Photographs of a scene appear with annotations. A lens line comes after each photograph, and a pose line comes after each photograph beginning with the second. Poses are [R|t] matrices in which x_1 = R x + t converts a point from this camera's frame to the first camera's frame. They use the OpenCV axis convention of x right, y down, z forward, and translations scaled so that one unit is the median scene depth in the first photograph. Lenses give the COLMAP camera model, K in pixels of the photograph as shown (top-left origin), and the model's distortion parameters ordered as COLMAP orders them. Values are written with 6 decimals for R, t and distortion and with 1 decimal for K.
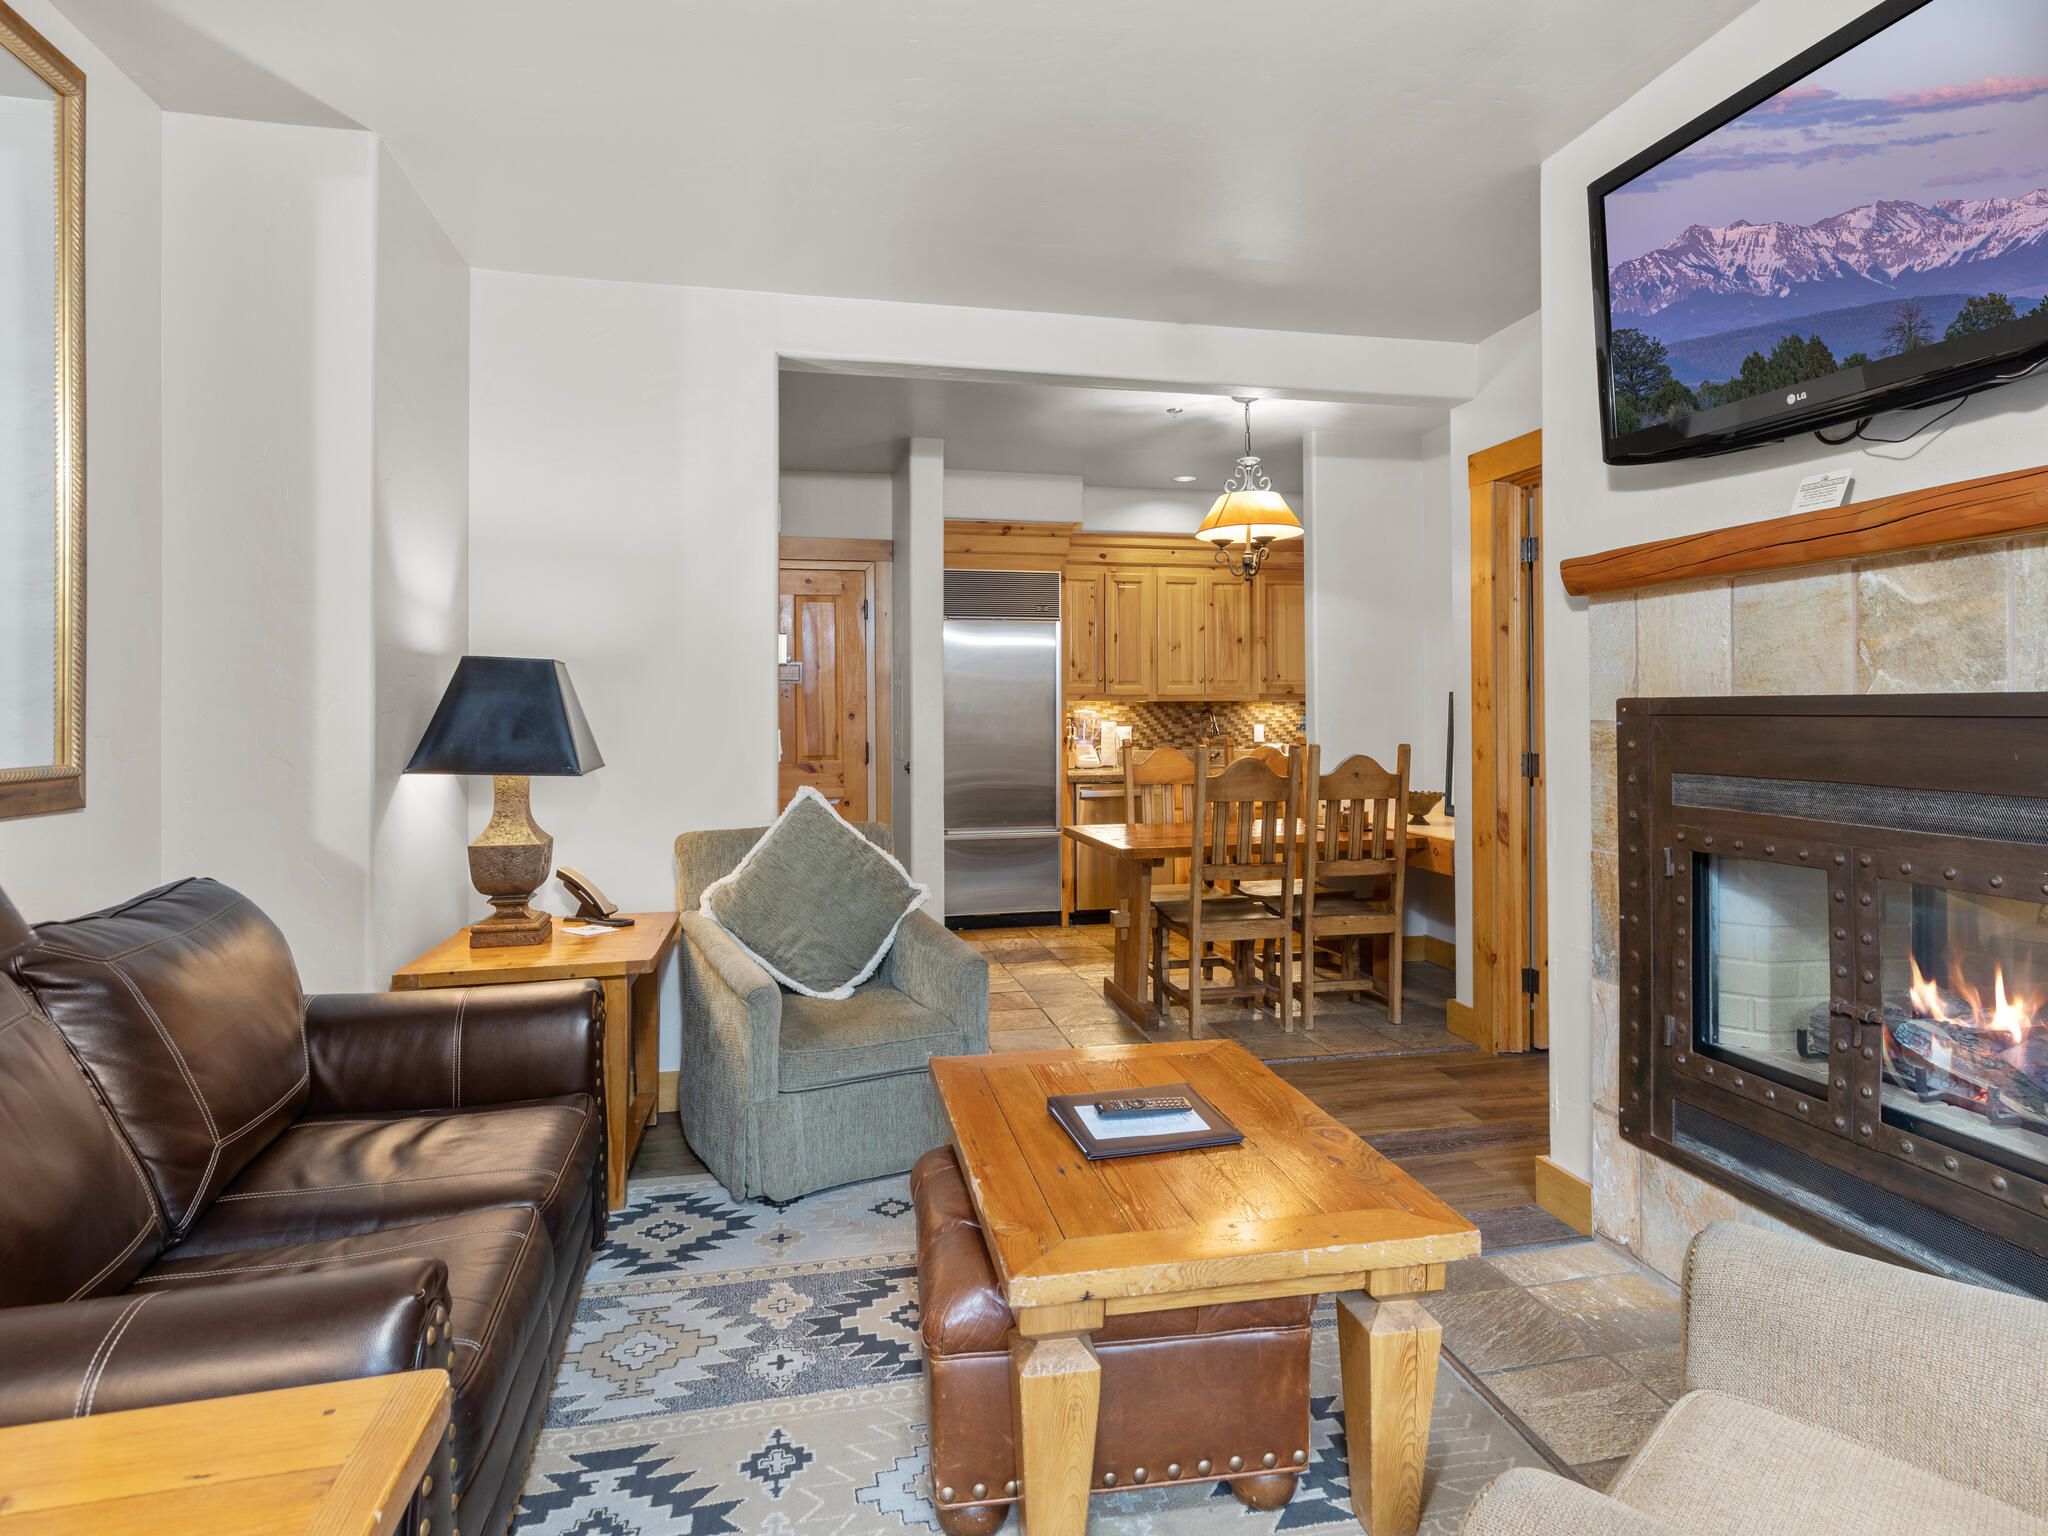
lens RADIAL K [[1143.6, 0, 1026.1], [0, 1143.6, 752.8], [0, 0, 1]] dist [-0.003157, -0.000530]
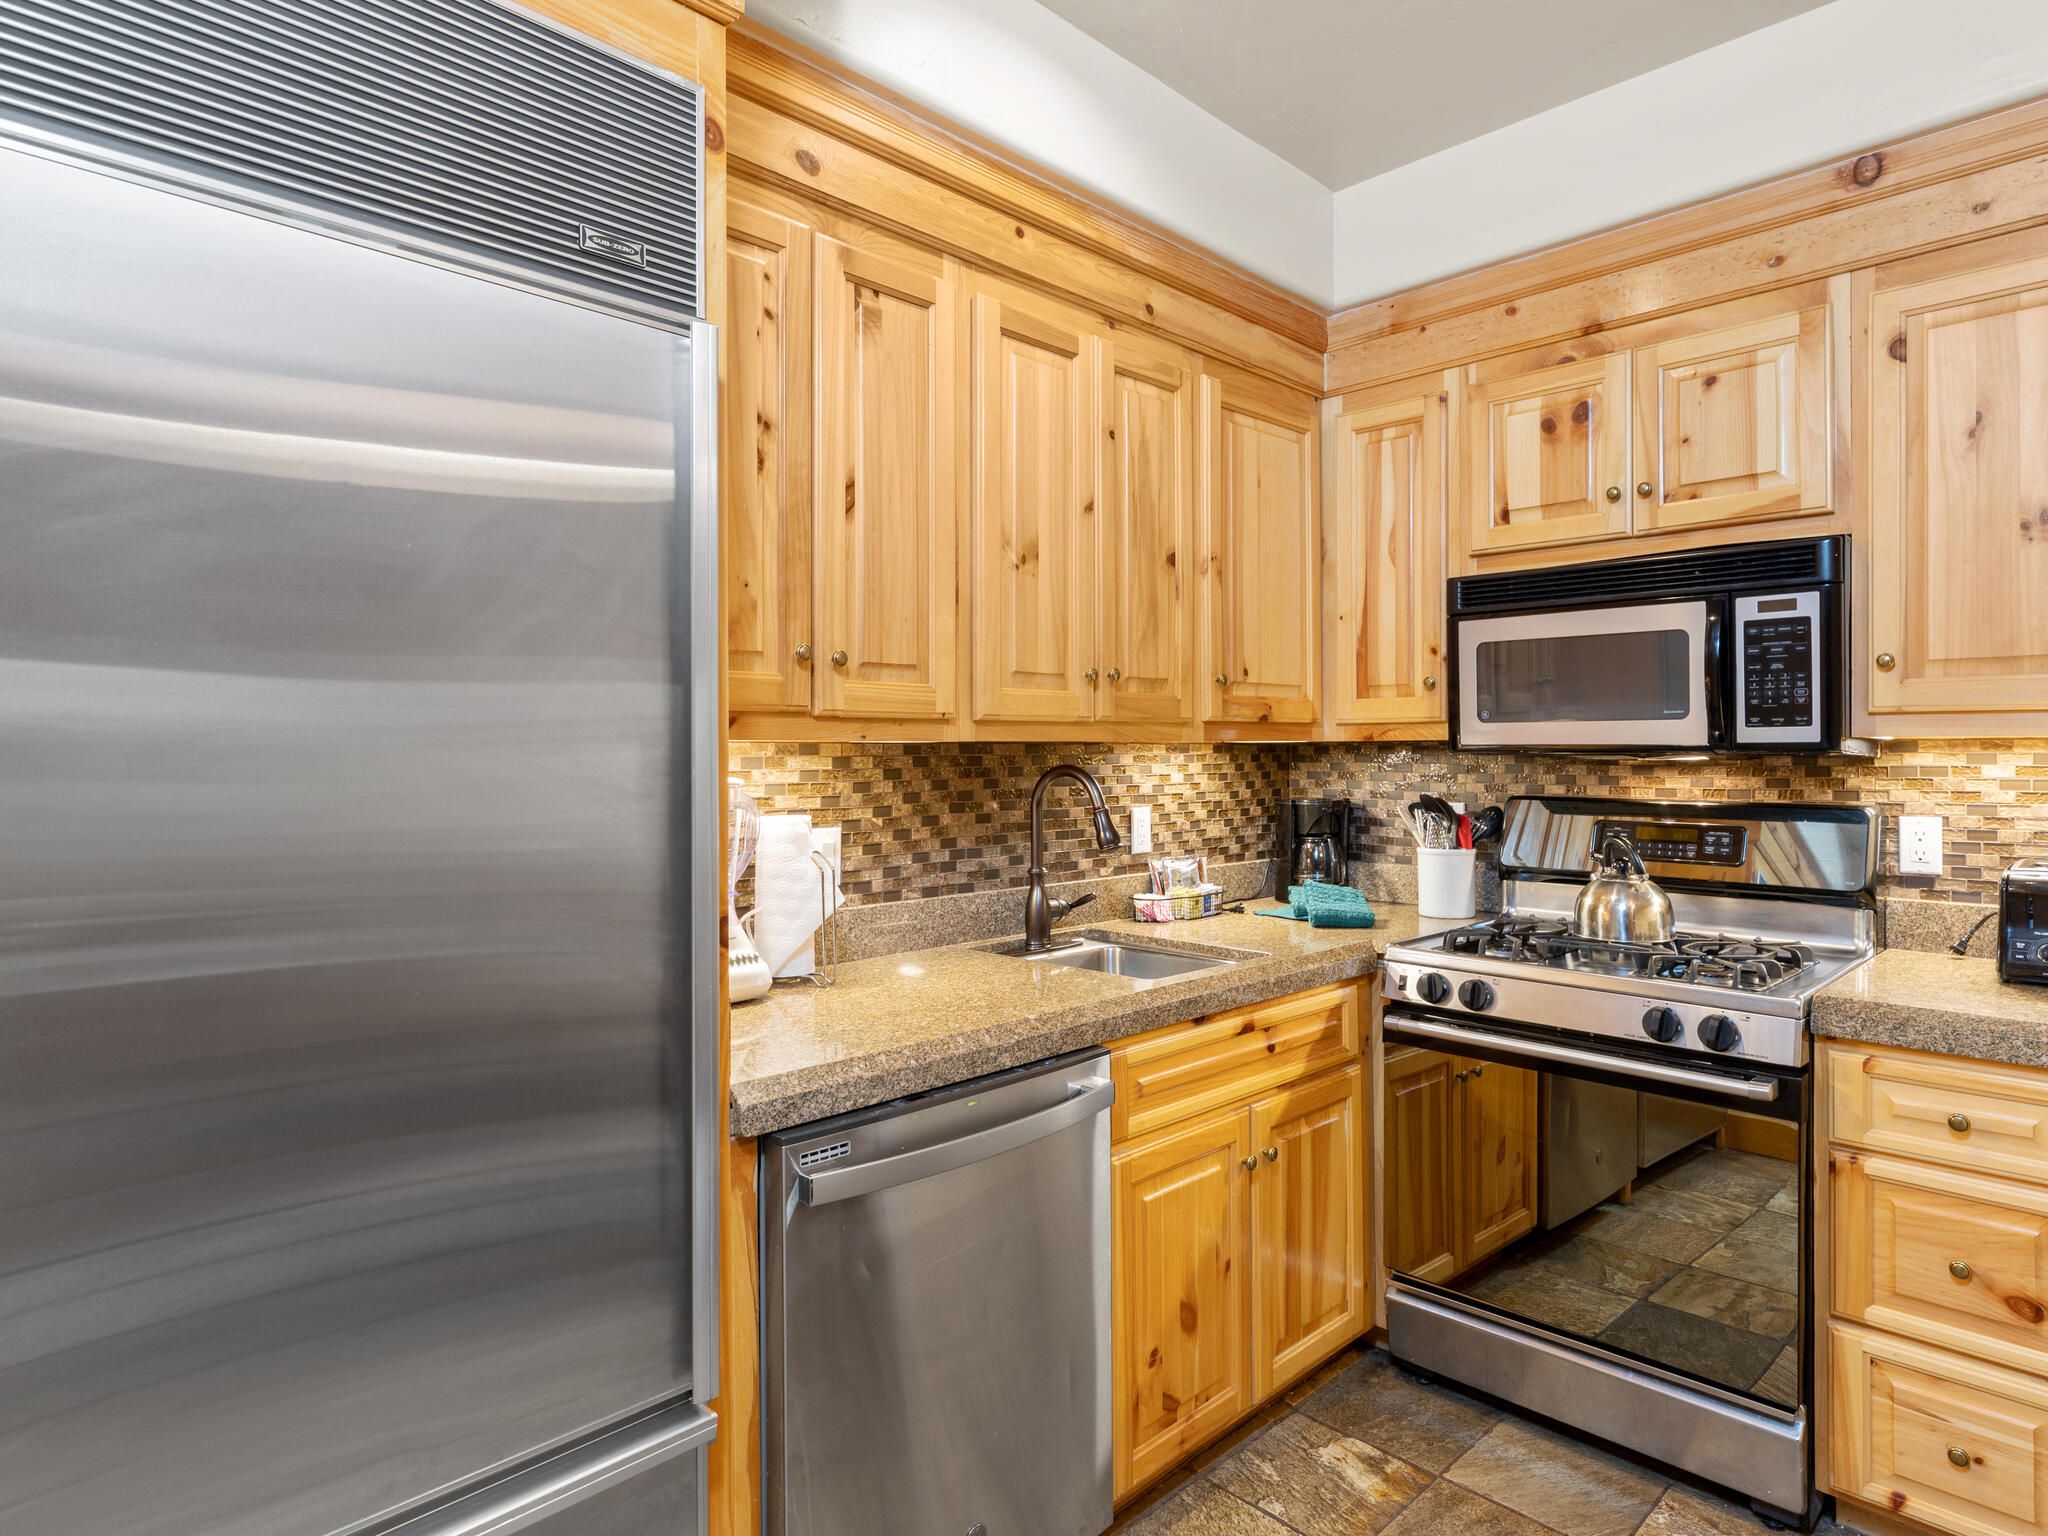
lens RADIAL K [[1143.6, 0, 1026.1], [0, 1143.6, 752.8], [0, 0, 1]] dist [-0.003157, -0.000530]
pose [[0.838230, 0.000581, 0.545317, -0.028936], [0.017972, 0.999427, -0.028690, -0.033450], [-0.545021, 0.033849, 0.837739, 0.745417]]
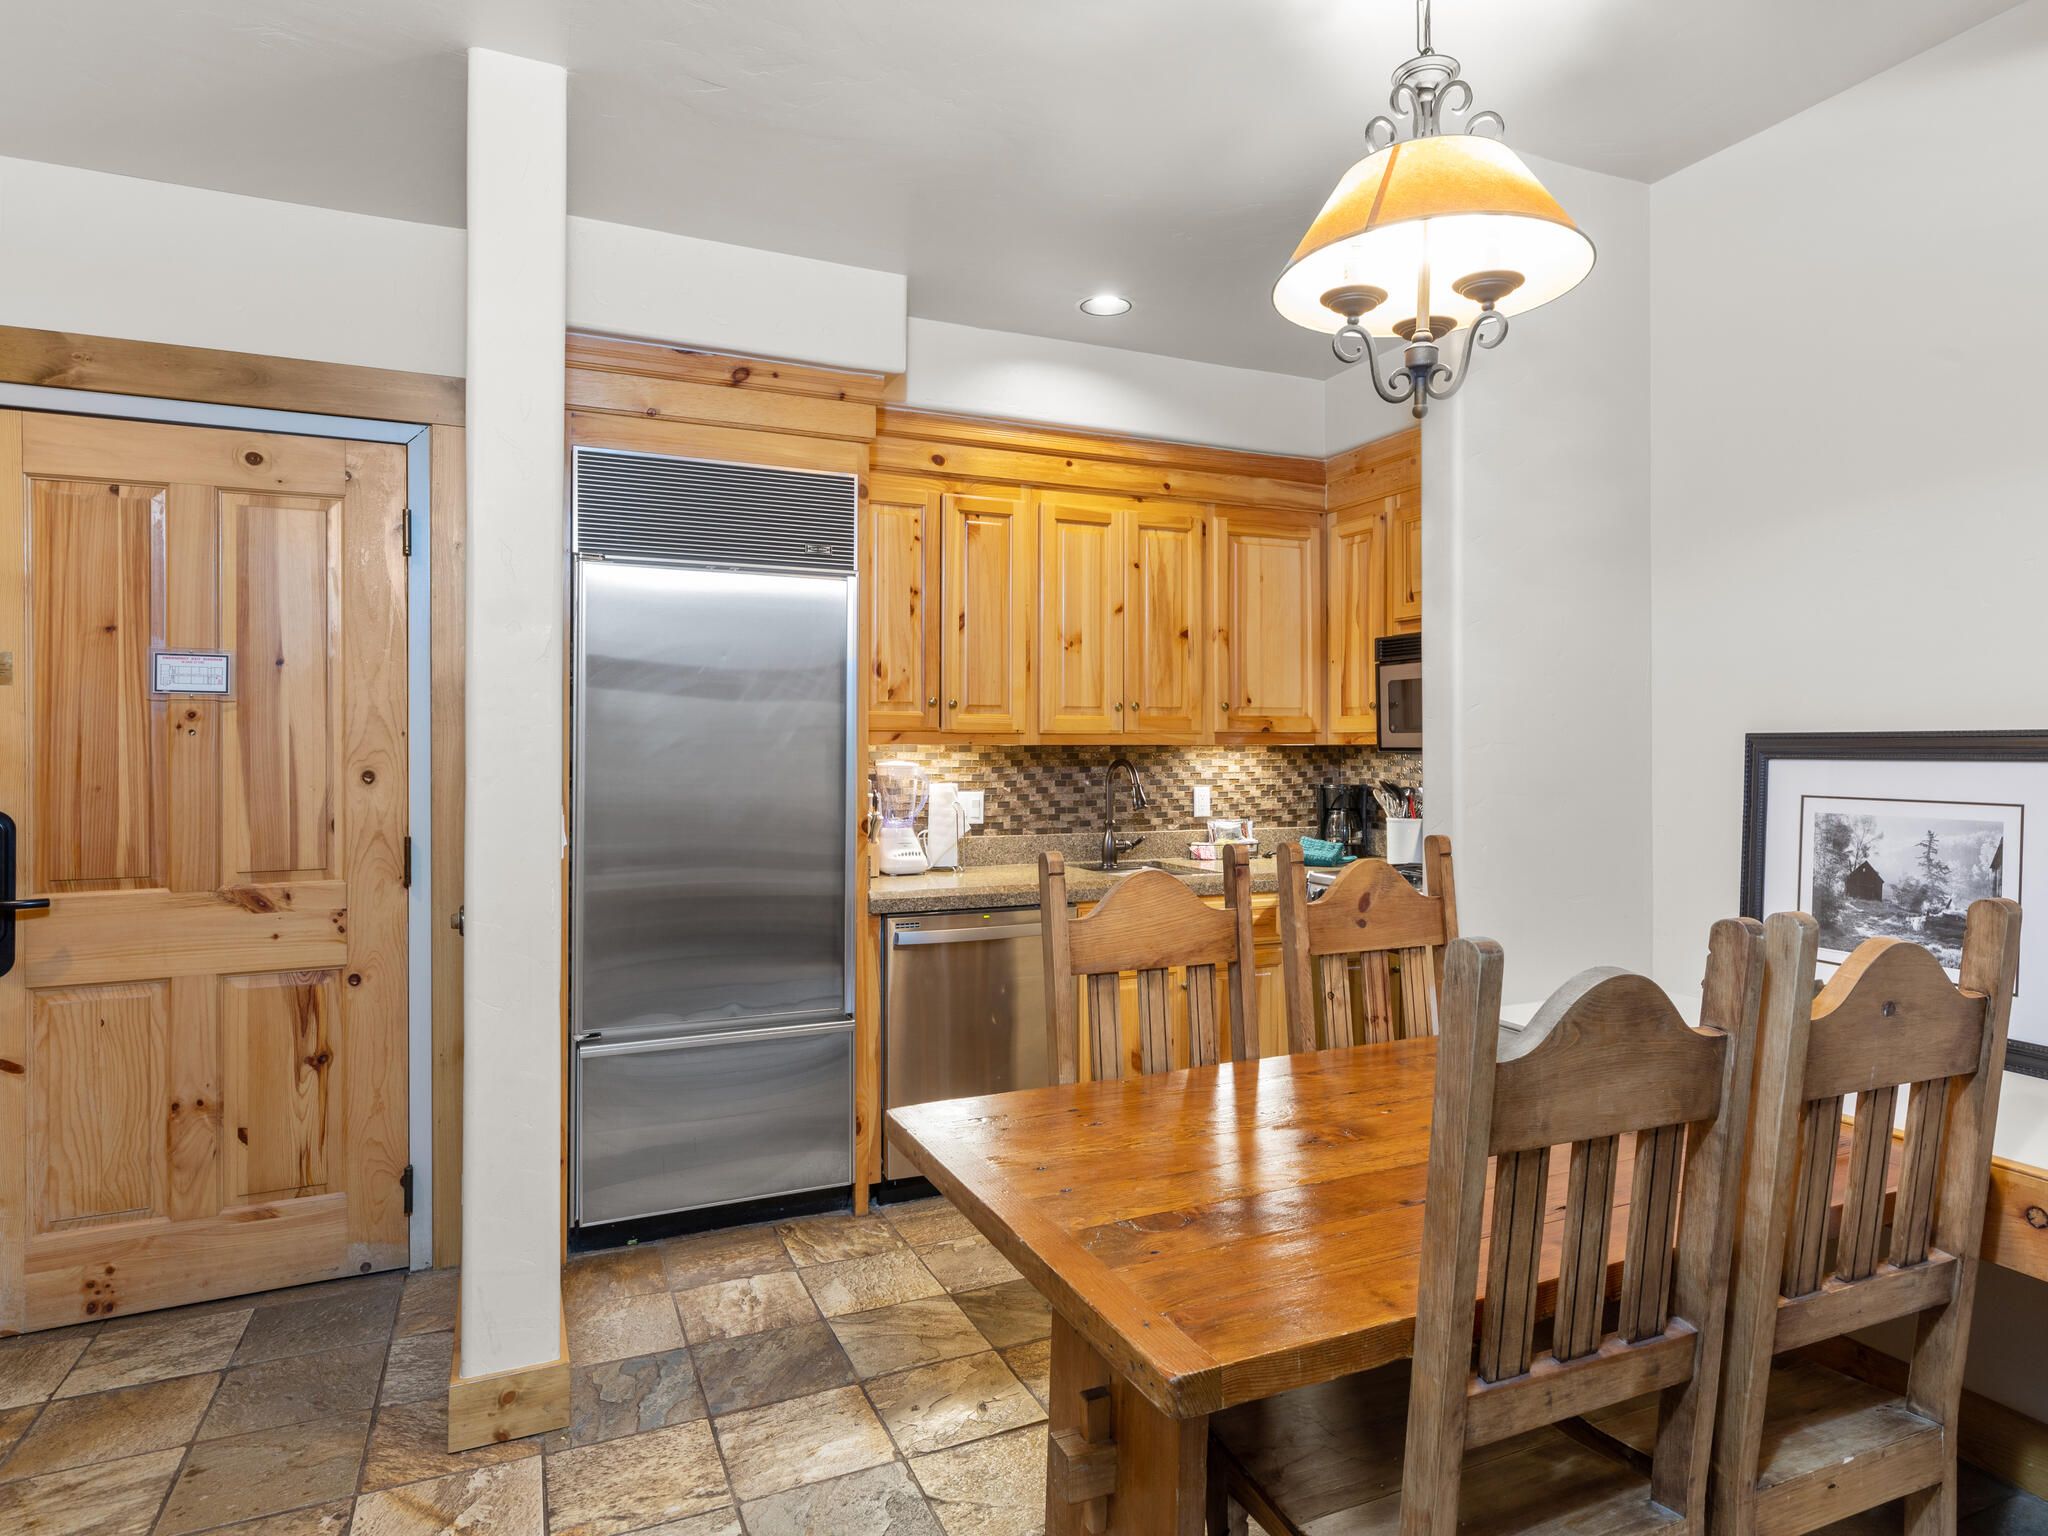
lens RADIAL K [[1168.7, 0, 1037.0], [0, 1168.7, 736.4], [0, 0, 1]] dist [-0.001640, -0.000375]
pose [[0.977898, 0.007504, 0.208948, 0.002082], [0.001884, 0.998999, -0.044692, -0.024767], [-0.209074, 0.044098, 0.976905, 0.470315]]
